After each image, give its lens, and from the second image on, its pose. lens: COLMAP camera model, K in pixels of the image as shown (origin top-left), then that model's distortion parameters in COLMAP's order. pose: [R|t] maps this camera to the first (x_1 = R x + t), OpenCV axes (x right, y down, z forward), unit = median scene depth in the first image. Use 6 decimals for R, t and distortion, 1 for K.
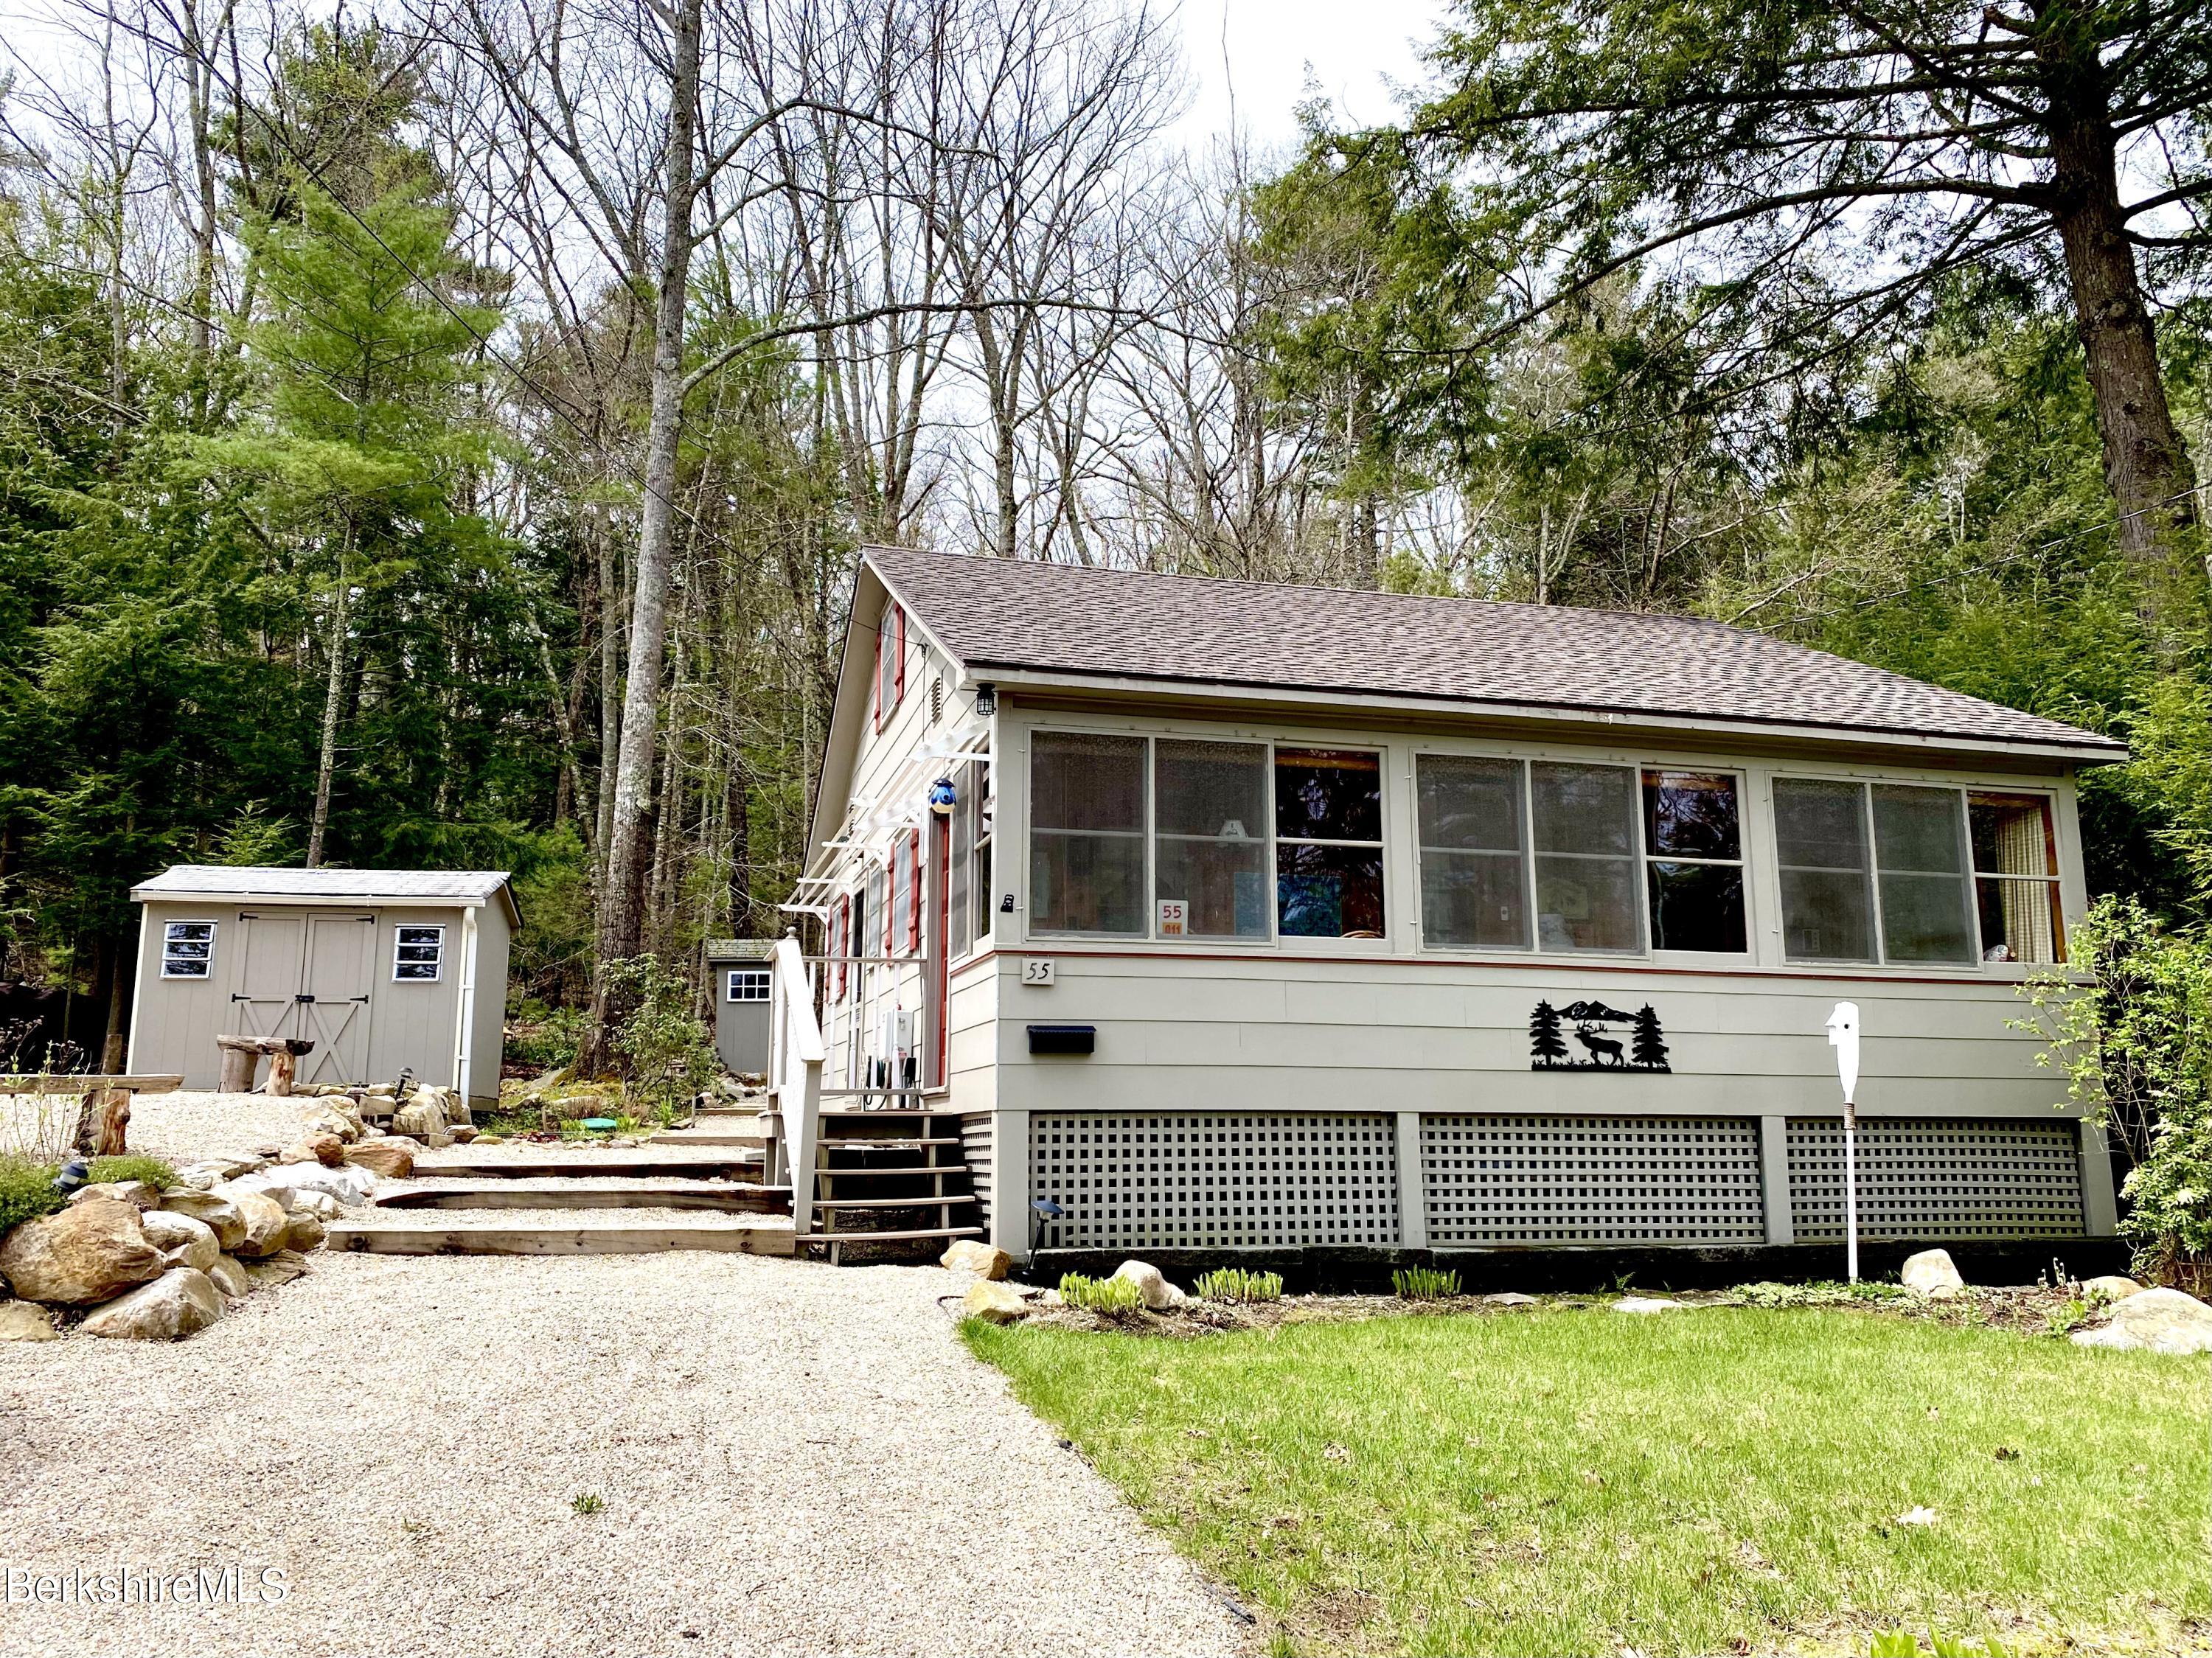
lens RADIAL K [[1656.2, 0, 1106.0], [0, 1656.2, 829.0], [0, 0, 1]] dist [0.135067, -0.288140]
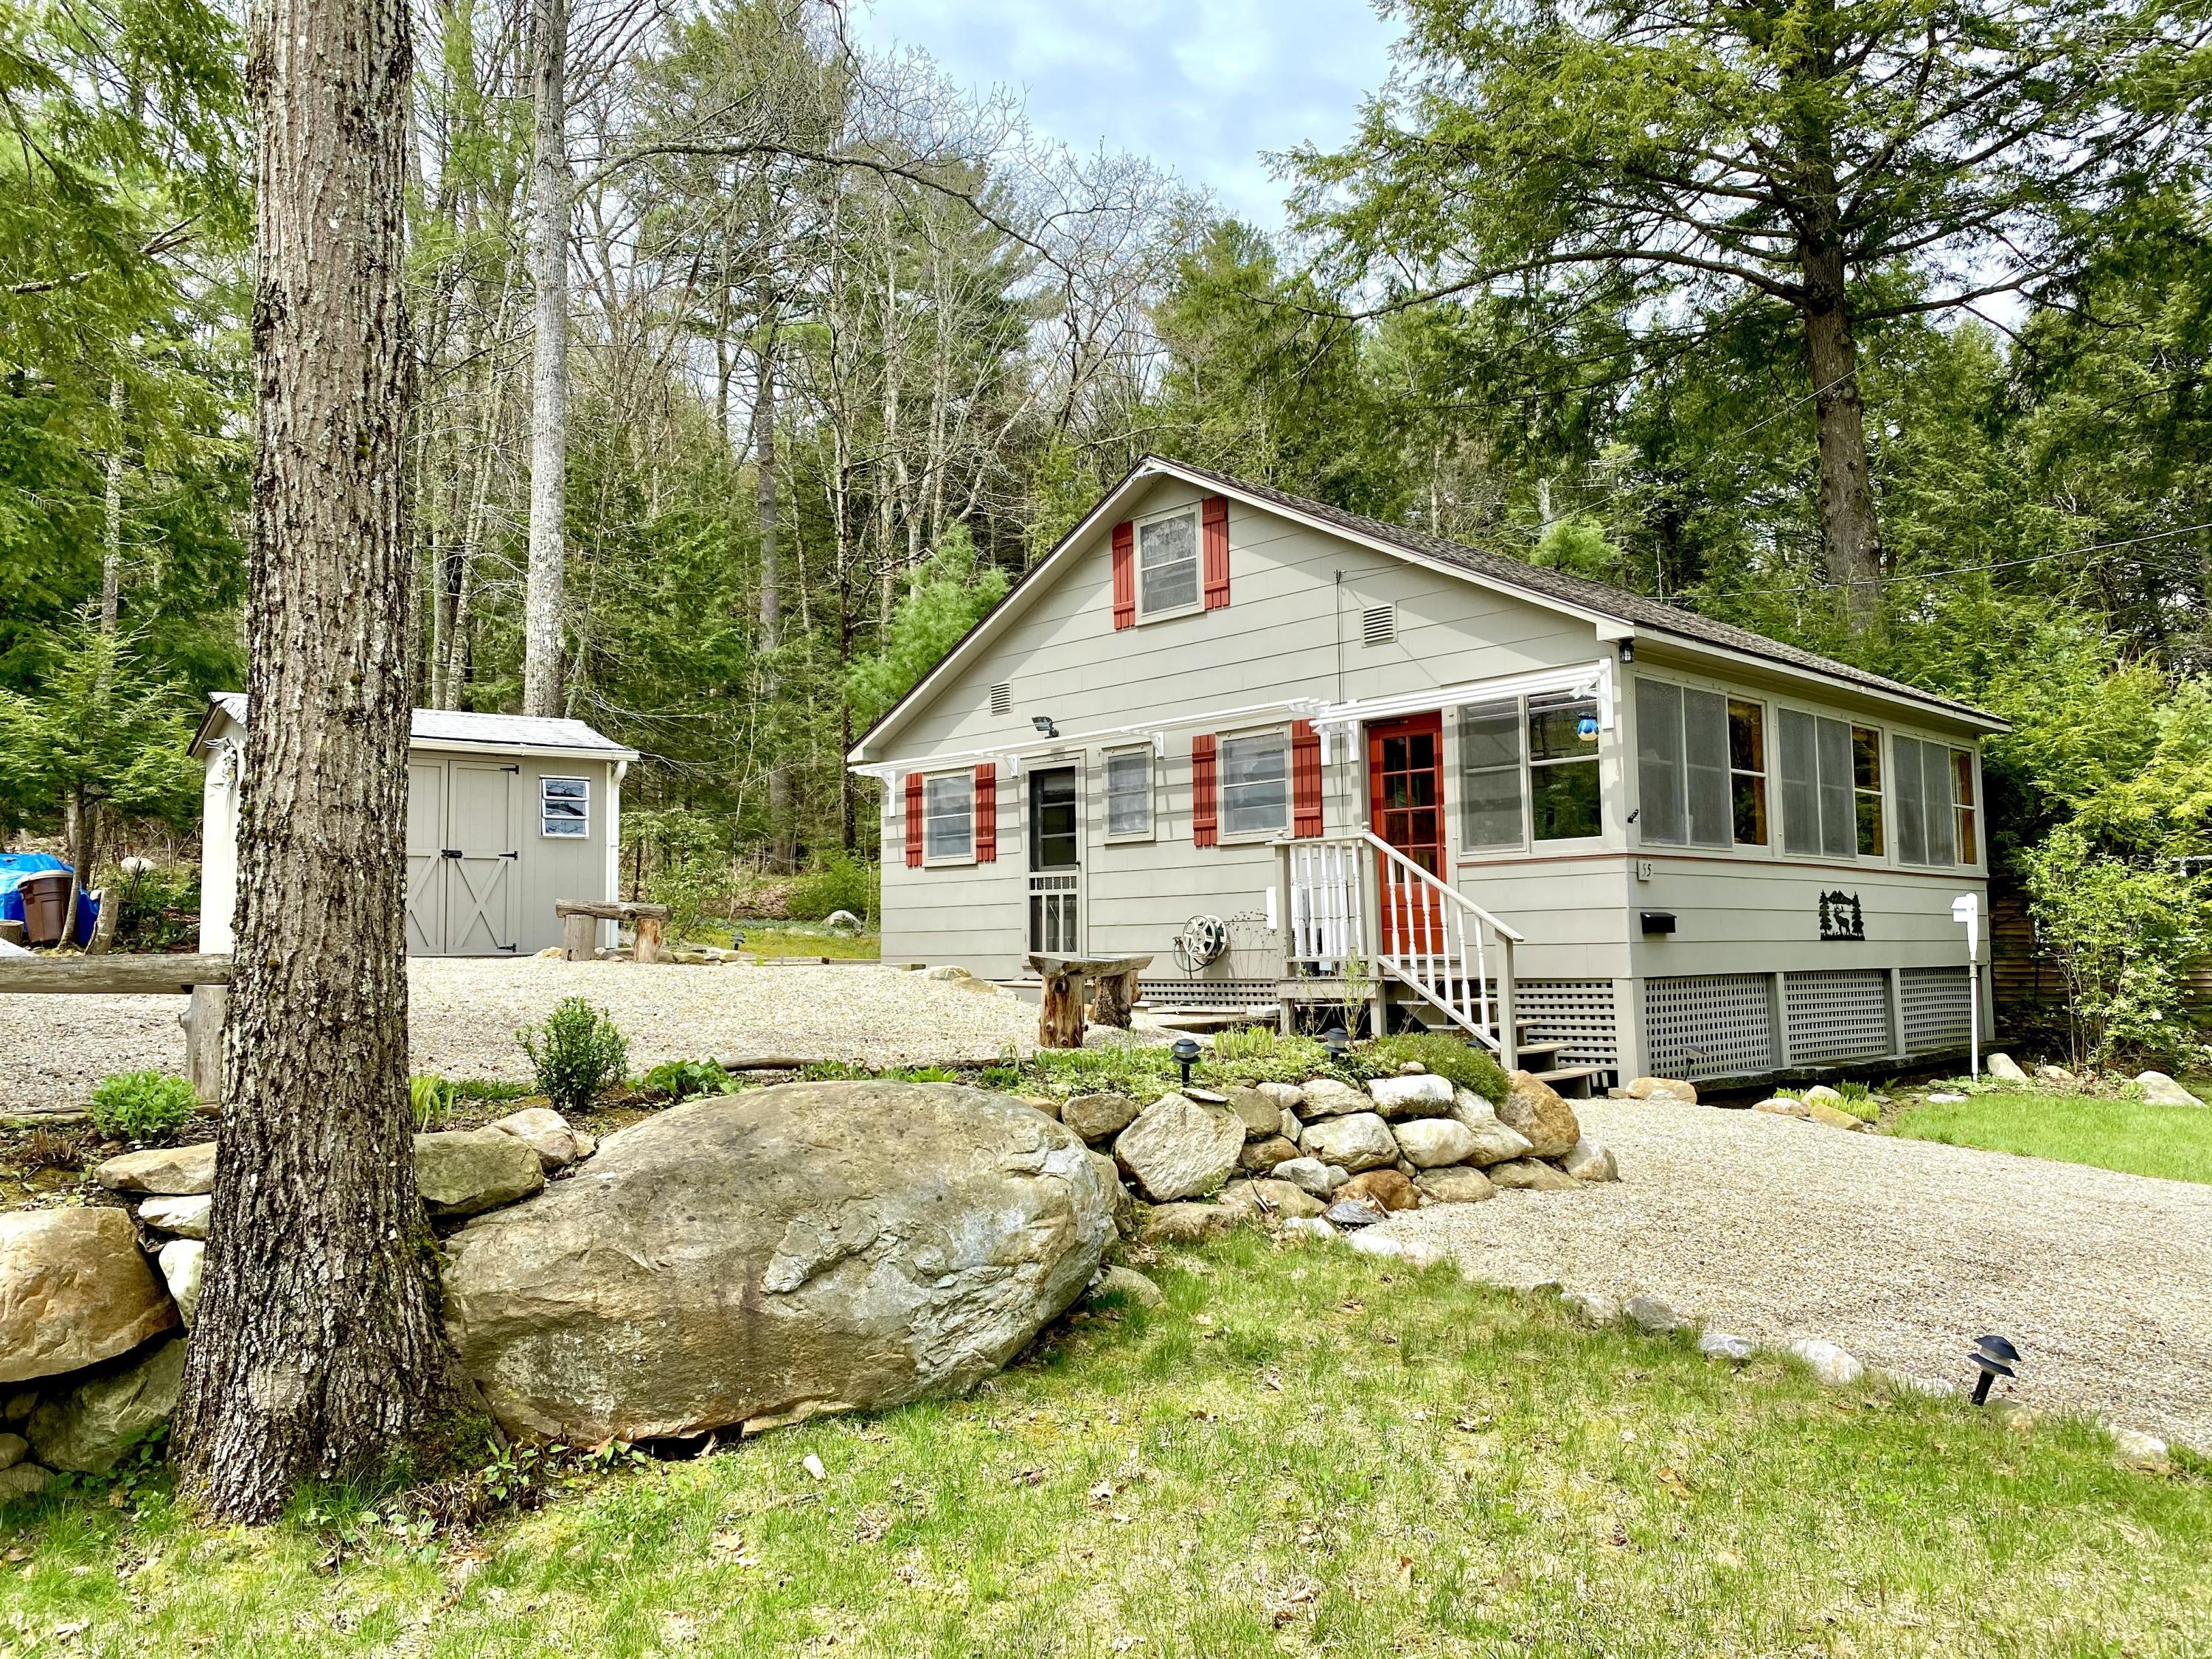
lens RADIAL K [[1656.4, 0, 1106.0], [0, 1656.4, 829.5], [0, 0, 1]] dist [0.135067, -0.288140]
pose [[0.877397, 0.025253, 0.479100, -0.931043], [-0.072803, 0.994057, 0.080931, -0.017762], [-0.474209, -0.105888, 0.874021, 0.061740]]
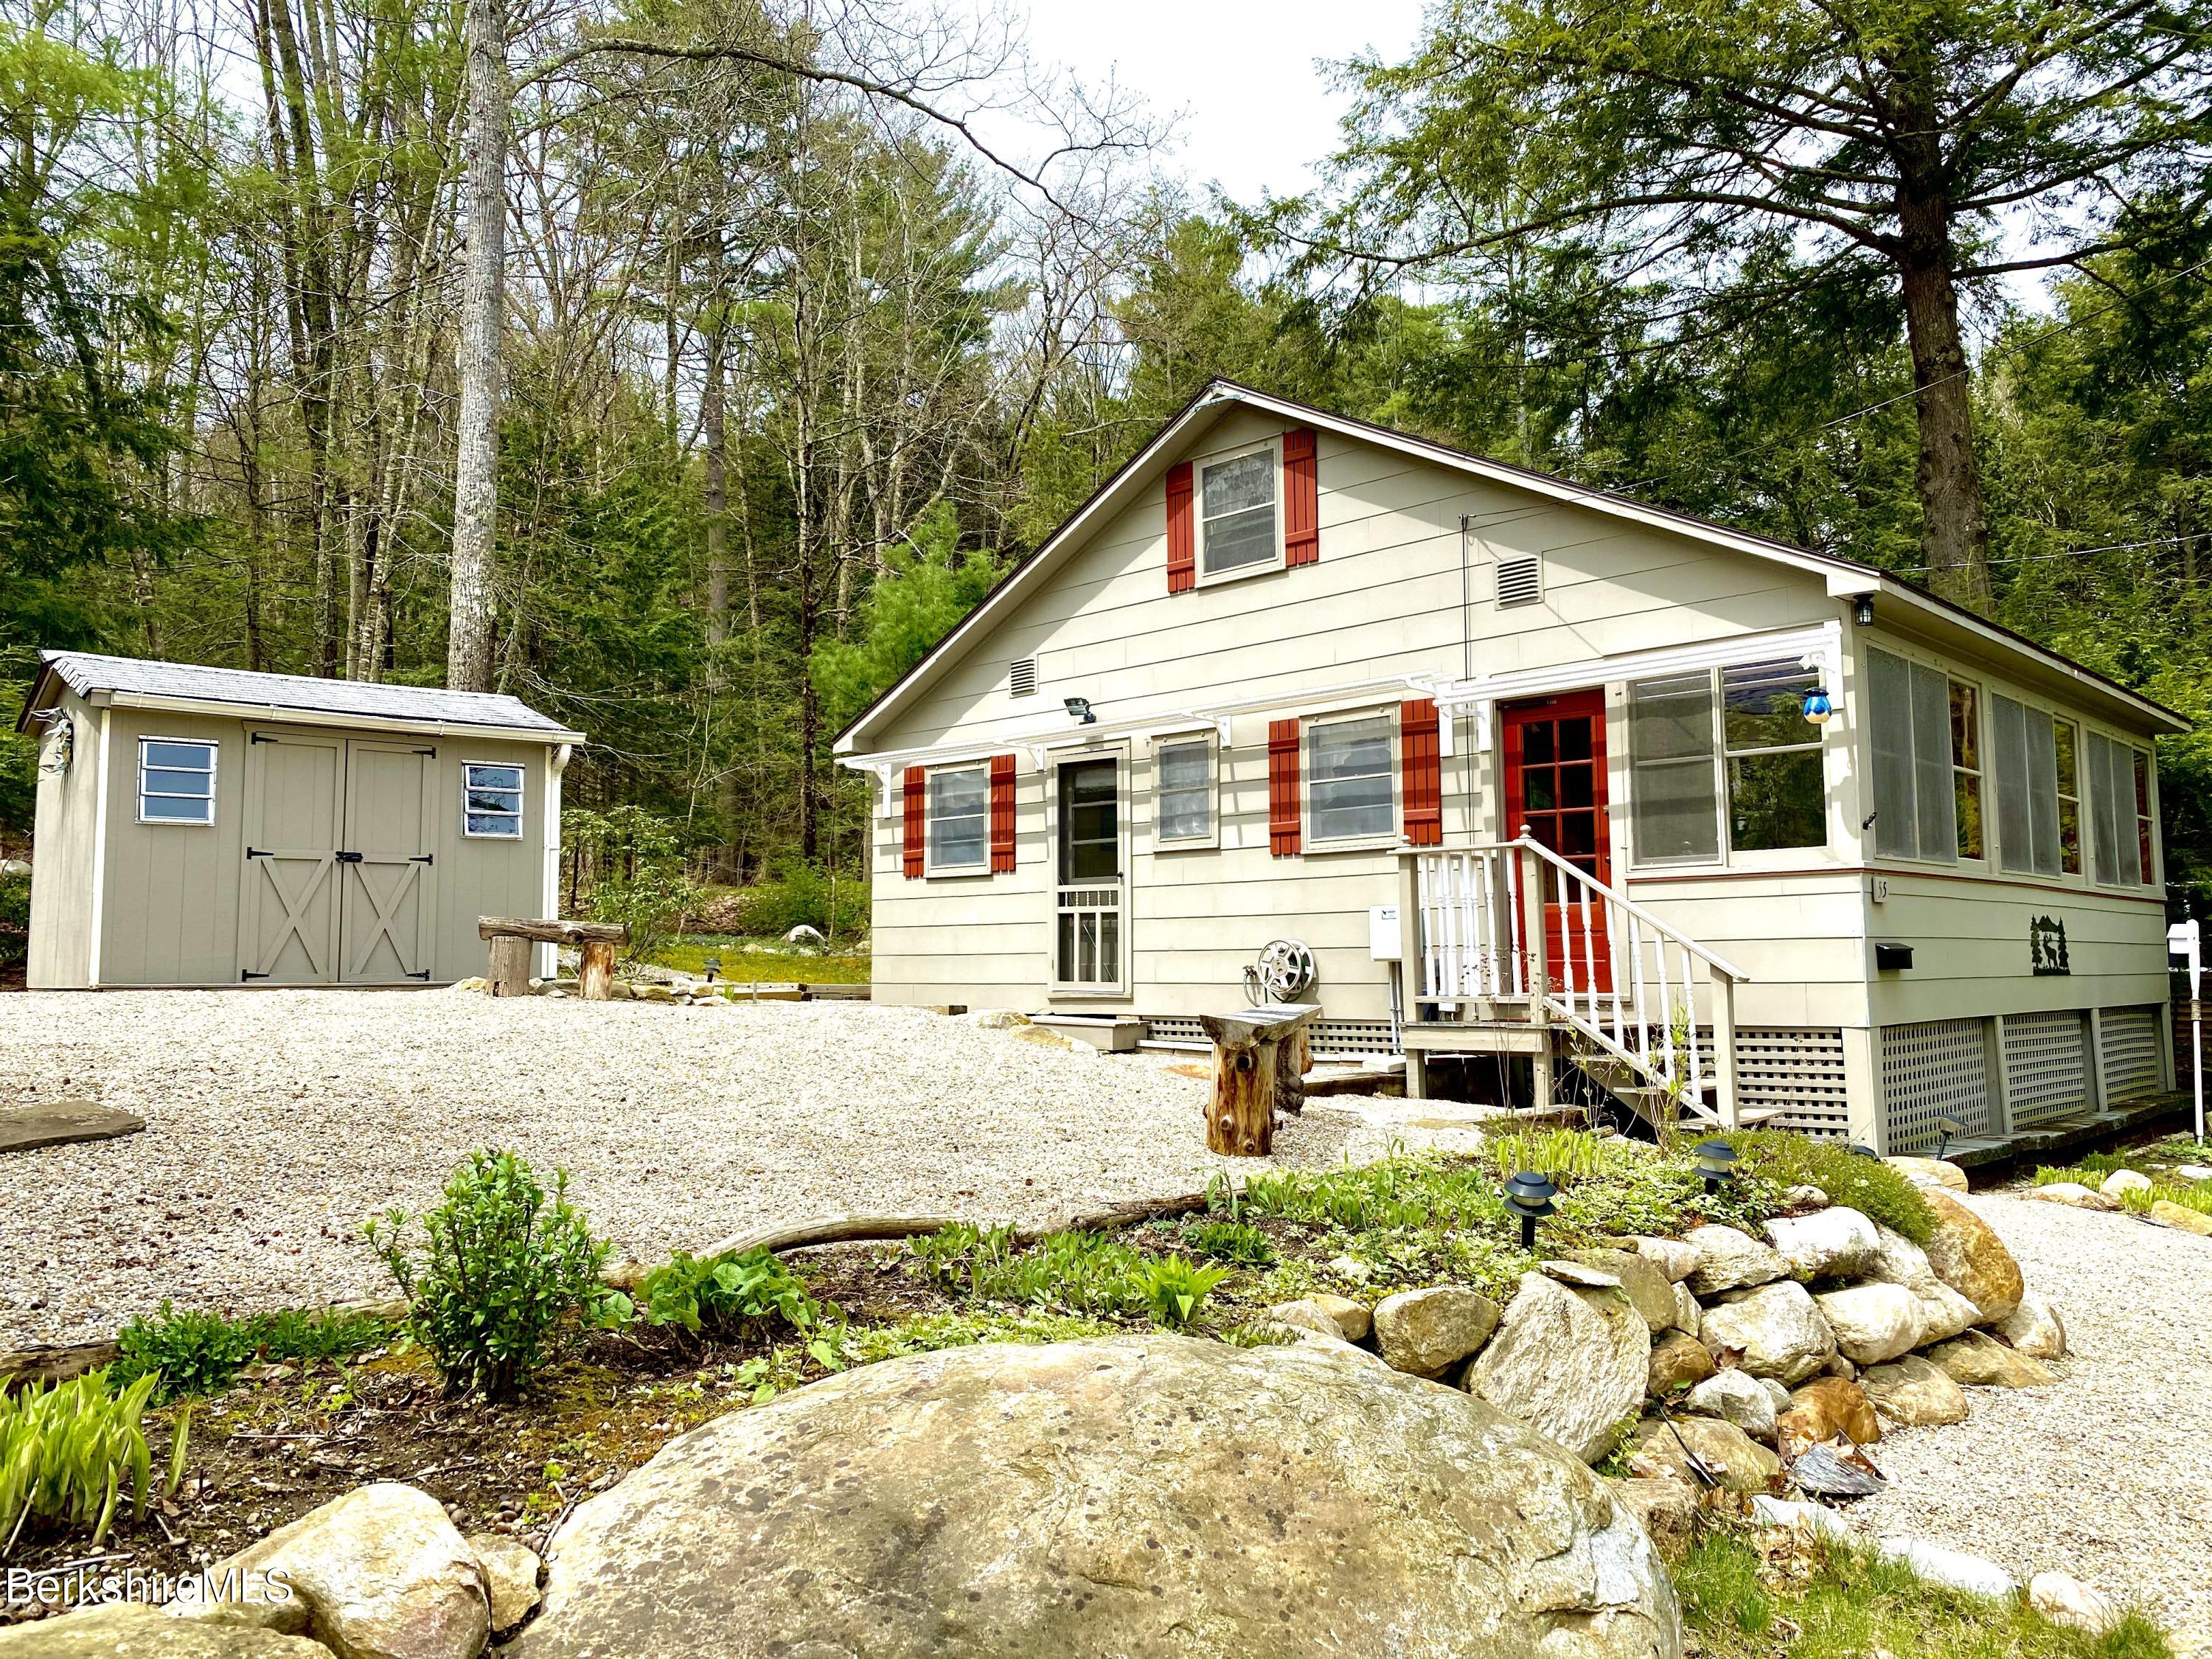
lens RADIAL K [[1638.5, 0, 1106.0], [0, 1638.5, 829.5], [0, 0, 1]] dist [0.074386, -0.115224]
pose [[0.856882, 0.036867, 0.514192, -0.873437], [-0.084768, 0.993939, 0.069999, 0.017713], [-0.508495, -0.103568, 0.854814, 0.348161]]
